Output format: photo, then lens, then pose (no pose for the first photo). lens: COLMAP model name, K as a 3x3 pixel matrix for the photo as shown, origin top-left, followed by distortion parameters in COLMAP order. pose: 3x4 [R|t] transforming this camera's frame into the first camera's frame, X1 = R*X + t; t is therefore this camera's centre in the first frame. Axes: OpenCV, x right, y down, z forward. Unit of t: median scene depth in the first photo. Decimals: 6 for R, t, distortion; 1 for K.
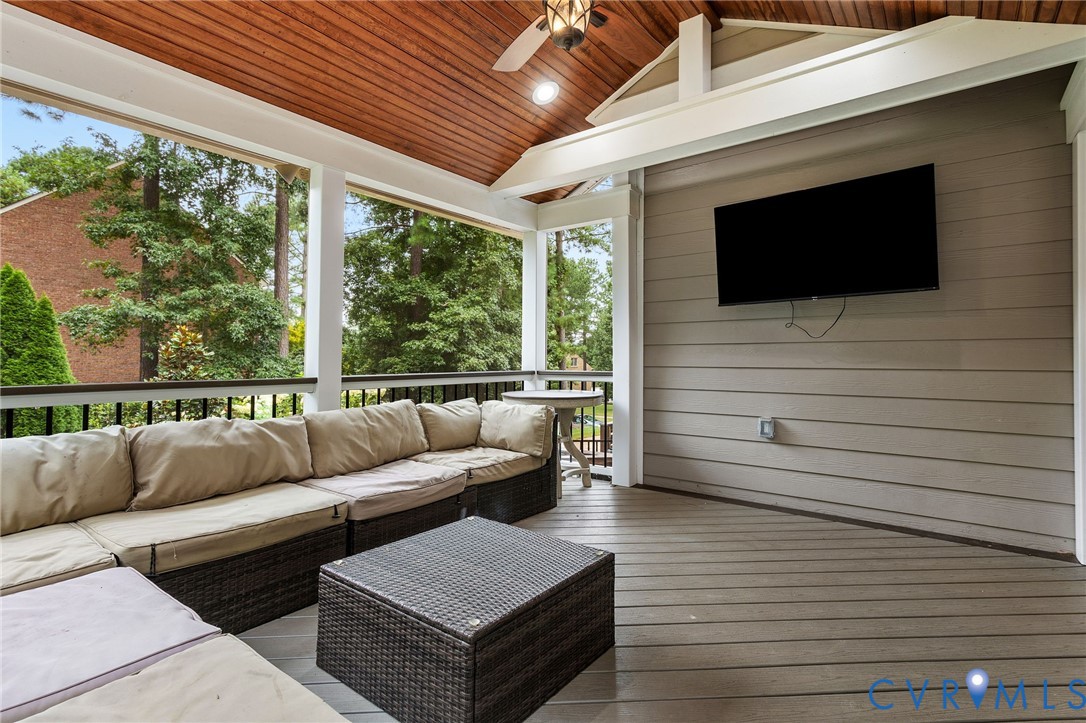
lens RADIAL K [[514.5, 0, 537.9], [0, 514.5, 358.5], [0, 0, 1]] dist [0.003898, -0.000420]
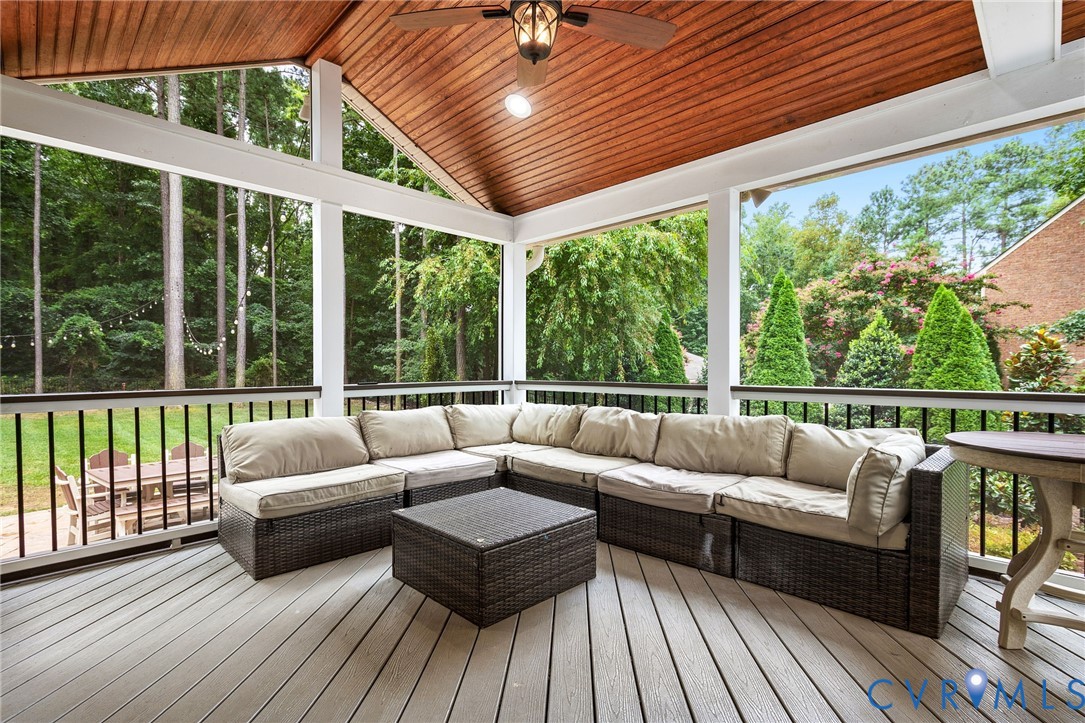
lens RADIAL K [[514.1, 0, 537.9], [0, 514.1, 369.9], [0, 0, 1]] dist [0.003898, -0.000420]
pose [[-0.124061, 0.003756, -0.992267, 0.750175], [0.003071, 0.999990, 0.003401, -0.003764], [0.992270, -0.002625, -0.124072, 0.761722]]
